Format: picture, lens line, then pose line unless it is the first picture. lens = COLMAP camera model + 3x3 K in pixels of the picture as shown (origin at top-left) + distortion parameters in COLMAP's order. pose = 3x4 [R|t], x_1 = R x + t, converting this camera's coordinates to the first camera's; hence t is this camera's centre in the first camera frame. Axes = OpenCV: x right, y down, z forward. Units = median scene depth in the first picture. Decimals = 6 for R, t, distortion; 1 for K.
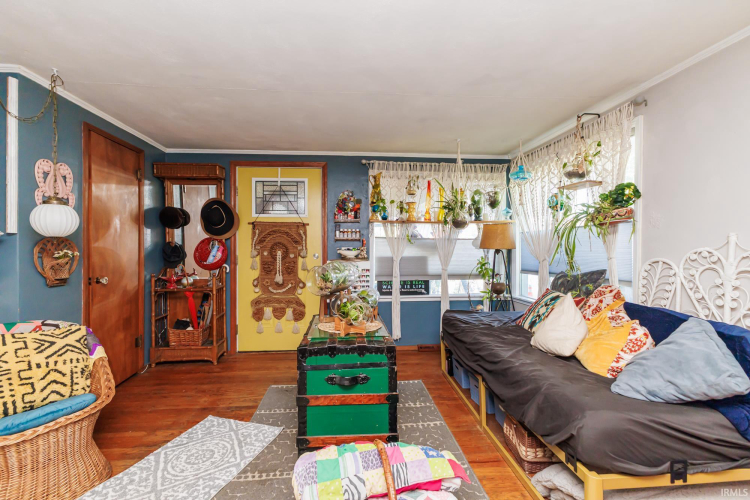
lens RADIAL K [[323.0, 0, 361.5], [0, 323.0, 250.4], [0, 0, 1]] dist [0.009235, -0.001950]
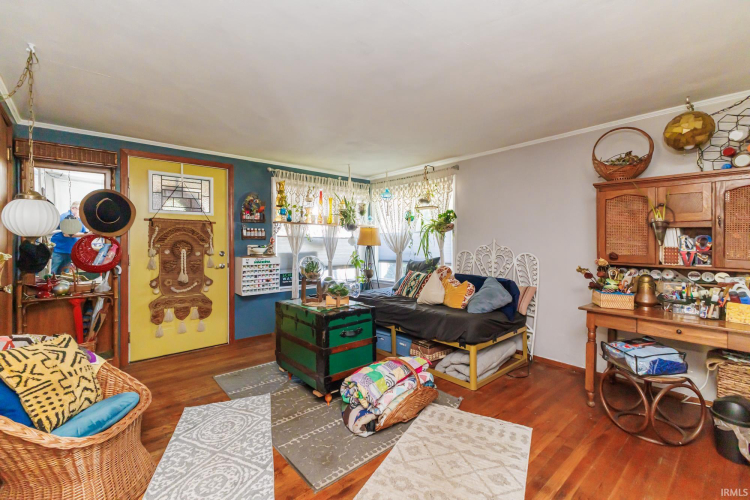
lens RADIAL K [[323.0, 0, 375.6], [0, 323.0, 246.5], [0, 0, 1]] dist [0.009235, -0.001950]
pose [[0.801188, -0.008680, 0.598349, -0.603627], [0.007386, 0.999962, 0.004616, -0.010354], [-0.598367, 0.000722, 0.801222, -0.206725]]
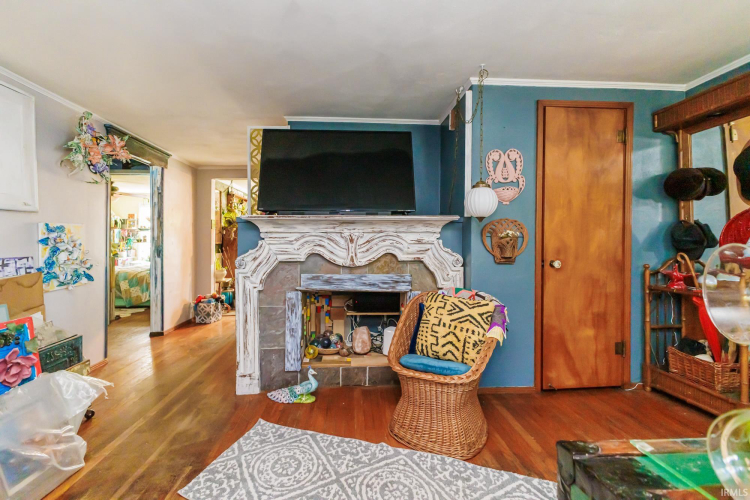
lens RADIAL K [[323.0, 0, 377.2], [0, 323.0, 248.8], [0, 0, 1]] dist [0.009235, -0.001950]
pose [[0.006151, 0.012357, -0.999905, 0.129863], [-0.010388, 0.999870, 0.012293, 0.046309], [0.999927, 0.010311, 0.006279, 0.532859]]
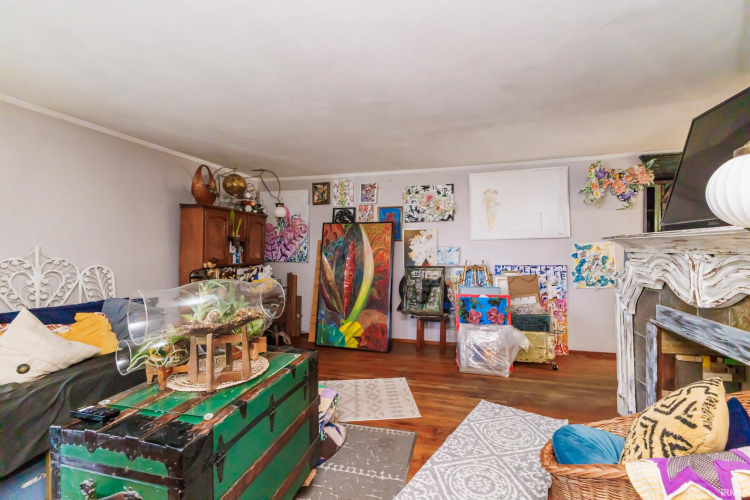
lens RADIAL K [[323.0, 0, 370.2], [0, 323.0, 250.7], [0, 0, 1]] dist [0.009235, -0.001950]
pose [[-0.939104, 0.011212, 0.343450, -0.496039], [0.018410, 0.999674, 0.017705, -0.023860], [-0.343139, 0.022950, -0.939004, 1.325193]]
